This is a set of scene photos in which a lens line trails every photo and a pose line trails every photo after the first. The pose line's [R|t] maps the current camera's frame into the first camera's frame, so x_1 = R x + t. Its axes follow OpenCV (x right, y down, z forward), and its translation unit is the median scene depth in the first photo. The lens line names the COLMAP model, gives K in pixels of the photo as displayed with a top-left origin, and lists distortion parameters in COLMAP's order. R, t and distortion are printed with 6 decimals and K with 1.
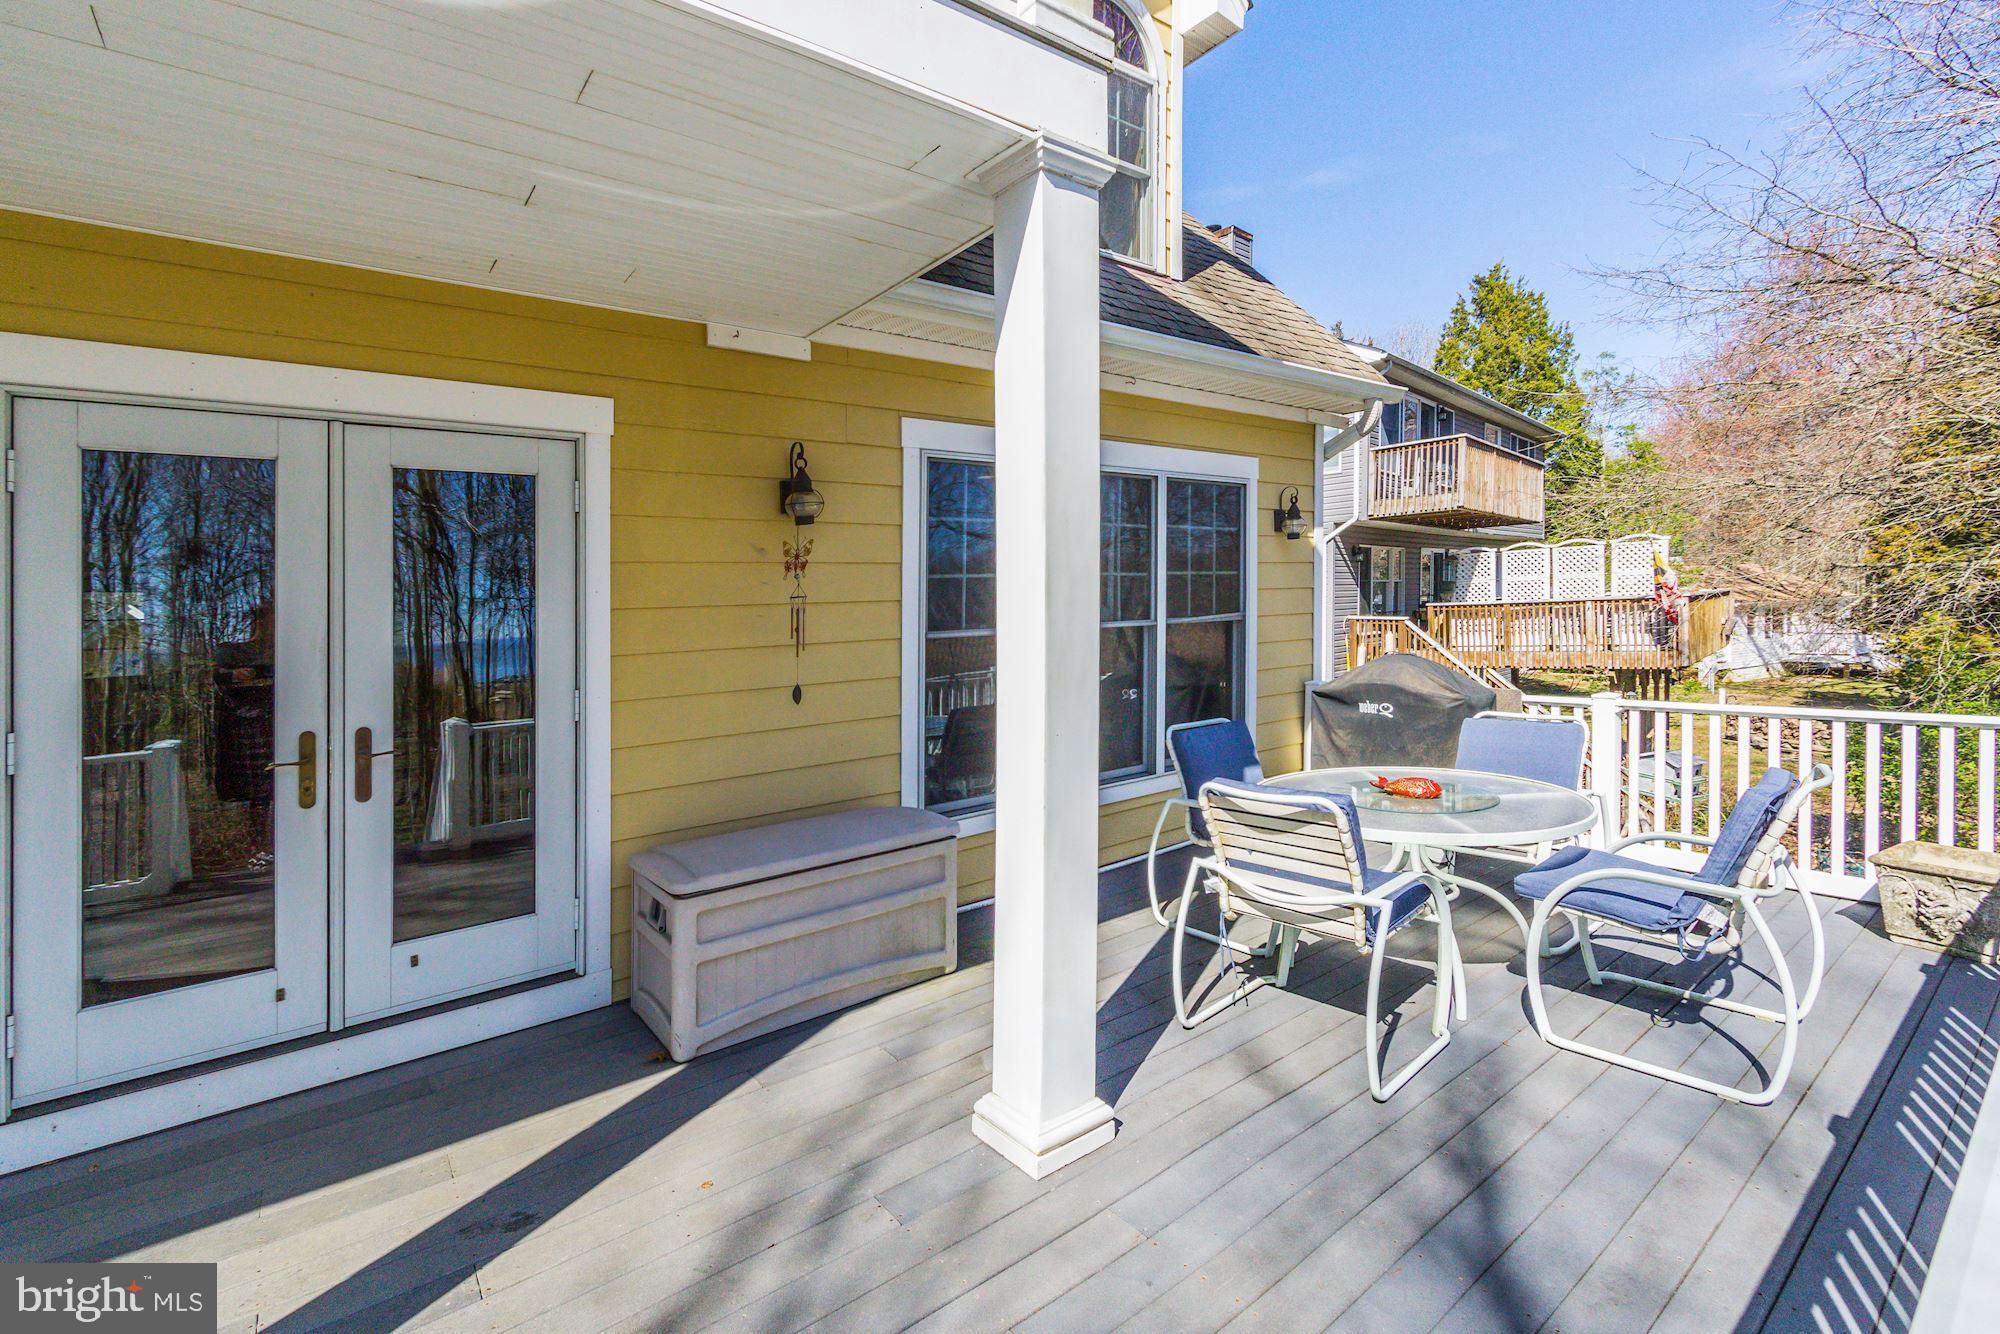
lens RADIAL K [[912.6, 0, 987.6], [0, 912.6, 631.9], [0, 0, 1]] dist [0.000656, -0.000264]
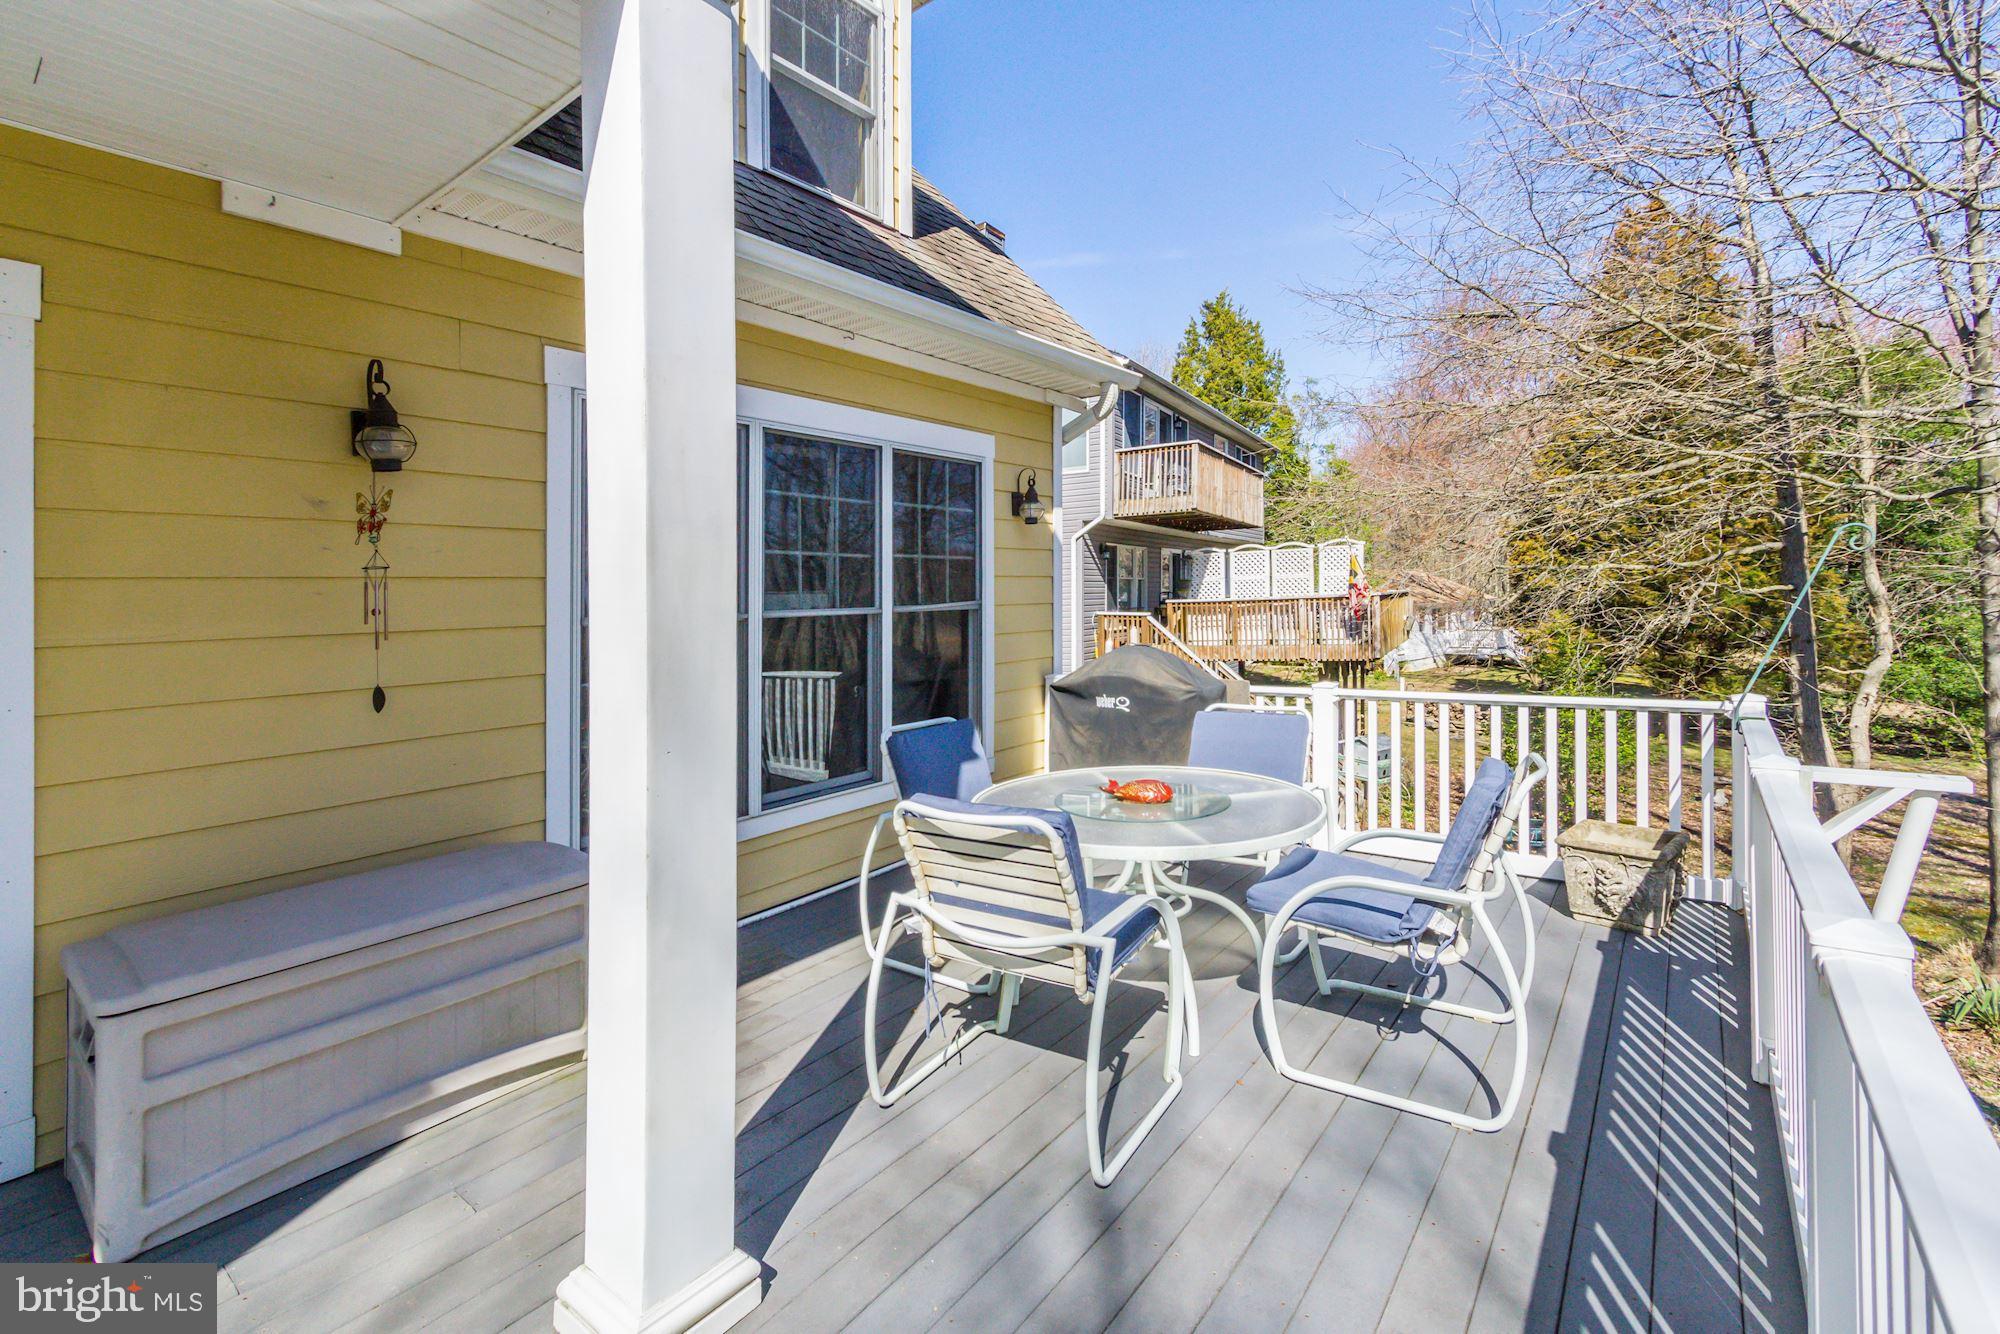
lens RADIAL K [[913.4, 0, 995.8], [0, 913.4, 592.1], [0, 0, 1]] dist [-0.011220, 0.000909]
pose [[0.965928, 0.010363, 0.258602, 0.059902], [0.000280, 0.999156, -0.041085, 0.007963], [-0.258809, 0.039758, 0.965110, 0.107644]]
